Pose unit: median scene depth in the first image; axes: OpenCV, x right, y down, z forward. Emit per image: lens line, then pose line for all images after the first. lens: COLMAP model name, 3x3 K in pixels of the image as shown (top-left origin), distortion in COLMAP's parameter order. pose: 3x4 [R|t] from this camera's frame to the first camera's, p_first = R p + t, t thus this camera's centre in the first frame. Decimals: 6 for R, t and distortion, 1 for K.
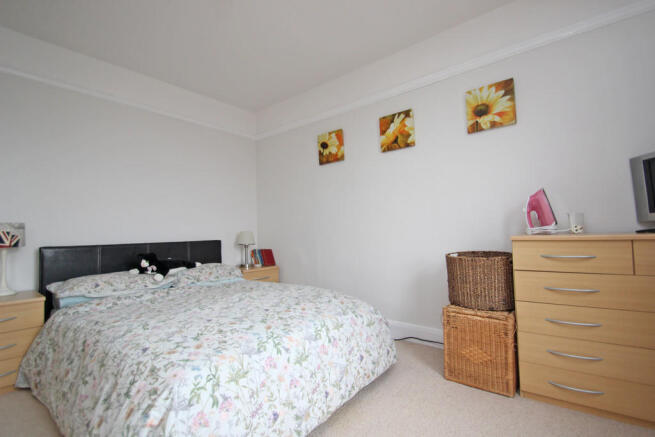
lens RADIAL K [[305.3, 0, 330.2], [0, 305.3, 218.8], [0, 0, 1]] dist [0.002244, -0.004713]
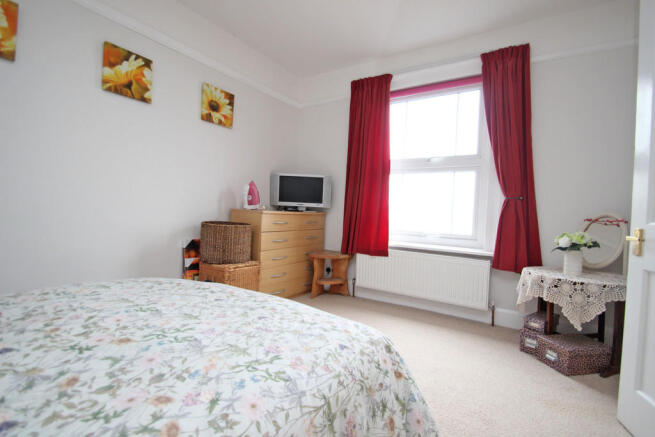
lens RADIAL K [[305.3, 0, 330.2], [0, 305.3, 216.3], [0, 0, 1]] dist [0.002244, -0.004713]
pose [[-0.111295, 0.002347, 0.993785, -0.769084], [-0.097219, 0.995175, -0.013238, 0.054087], [-0.989021, -0.098088, -0.110530, 0.633702]]
